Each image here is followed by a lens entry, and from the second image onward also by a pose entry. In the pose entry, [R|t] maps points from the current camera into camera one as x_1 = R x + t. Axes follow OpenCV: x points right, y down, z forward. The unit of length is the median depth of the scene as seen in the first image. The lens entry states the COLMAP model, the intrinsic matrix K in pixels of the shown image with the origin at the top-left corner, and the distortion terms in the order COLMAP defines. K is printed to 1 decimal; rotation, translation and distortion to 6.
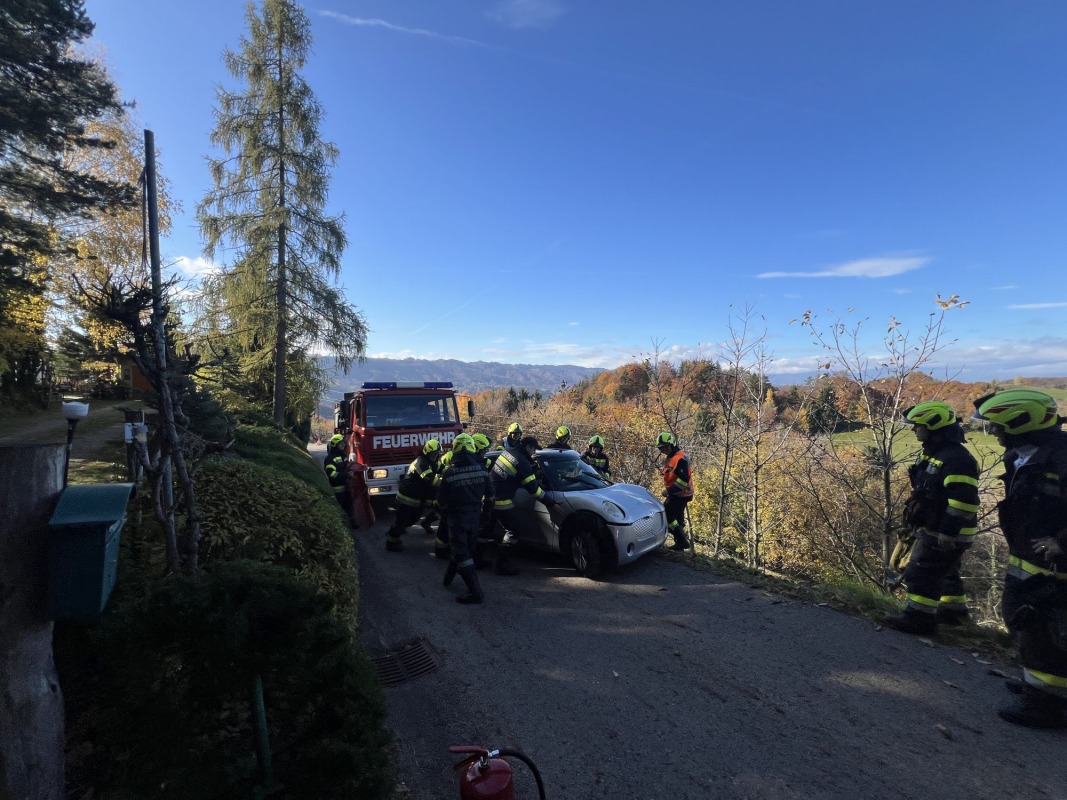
lens RADIAL K [[426.1, 0, 536.2], [0, 426.1, 399.5], [0, 0, 1]] dist [-0.002449, -0.000047]
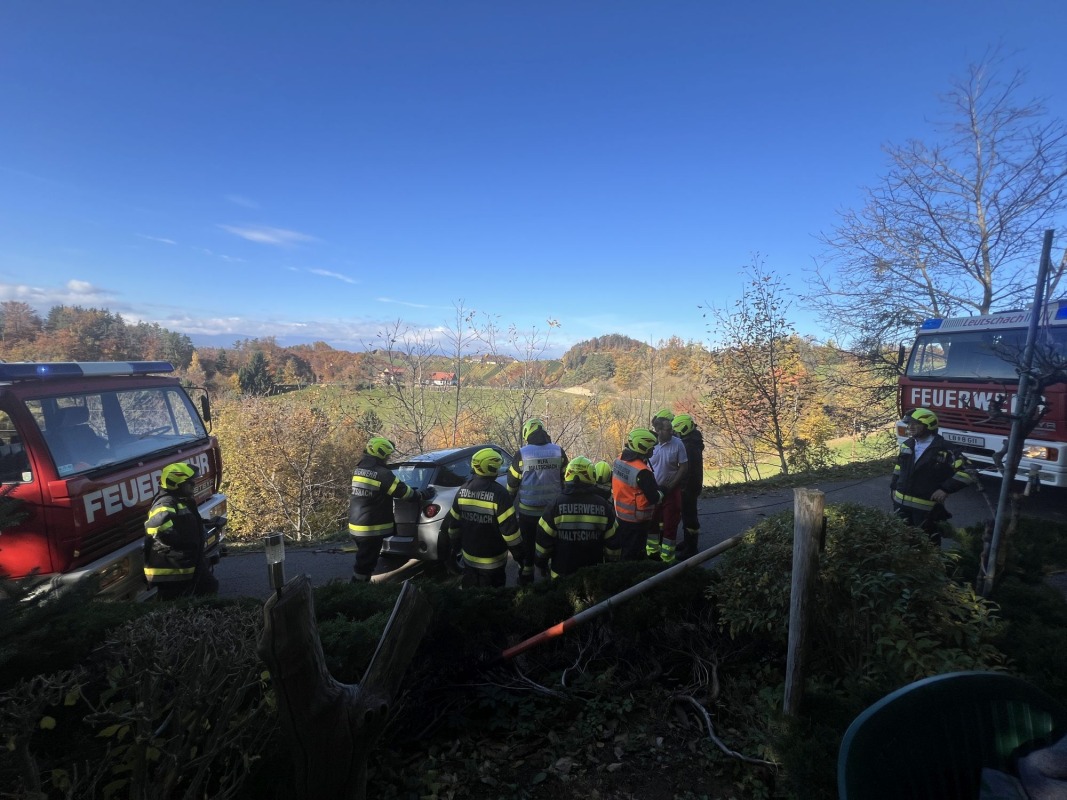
lens RADIAL K [[426.1, 0, 527.4], [0, 426.1, 398.6], [0, 0, 1]] dist [-0.002449, -0.000047]
pose [[0.358626, -0.062829, 0.931364, -0.731838], [-0.014787, 0.997225, 0.072966, -0.054681], [-0.933364, -0.039940, 0.356702, 0.533102]]
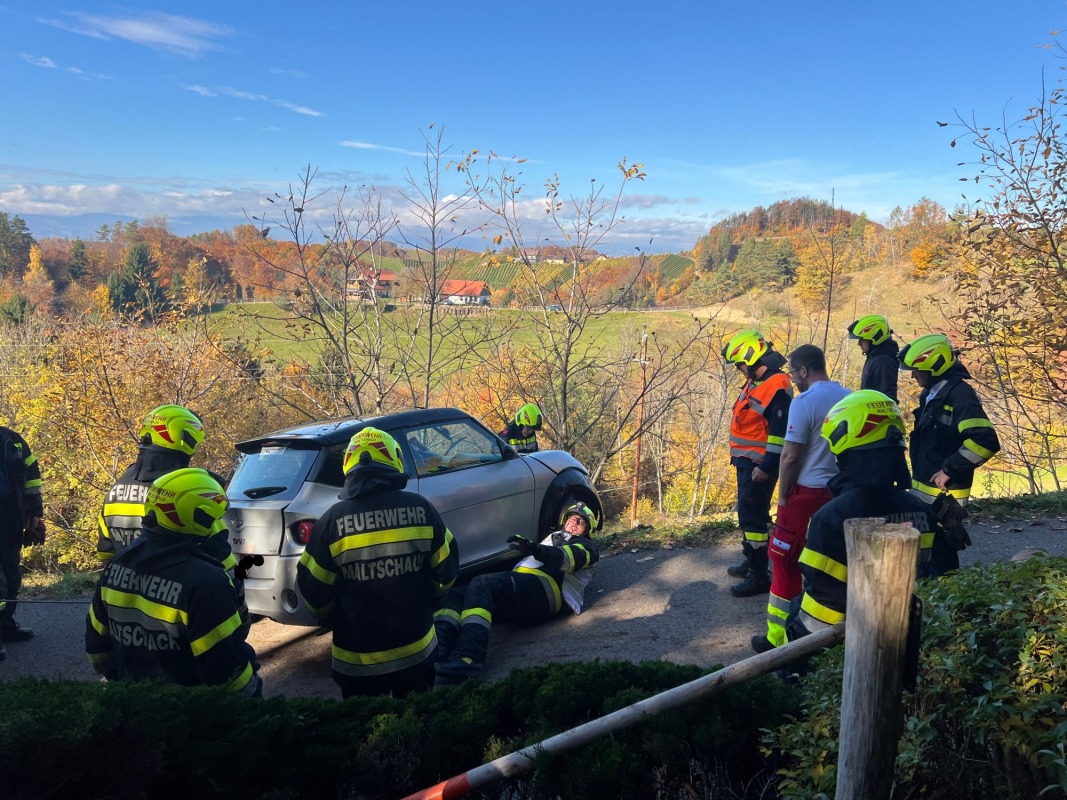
lens RADIAL K [[794.2, 0, 518.7], [0, 794.2, 402.6], [0, 0, 1]] dist [0.063193, -0.068924]
pose [[0.477488, -0.143449, 0.866849, -0.630390], [-0.004299, 0.986189, 0.165566, -0.040064], [-0.878628, -0.082782, 0.470277, 0.457809]]
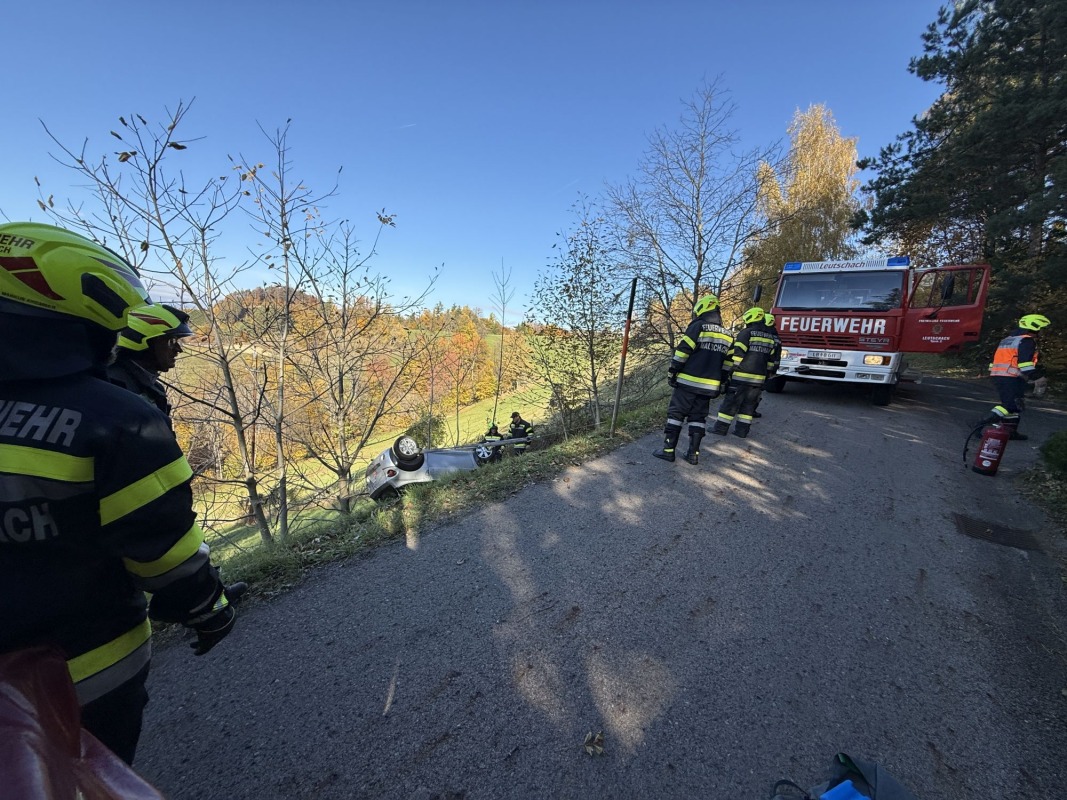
lens RADIAL K [[421.7, 0, 529.9], [0, 421.7, 402.7], [0, 0, 1]] dist [-0.002737, 0.000376]
pose [[-0.348883, -0.152647, 0.924651, -0.397114], [-0.071859, 0.988098, 0.136007, 0.107417], [-0.934407, -0.018994, -0.355700, 1.143537]]
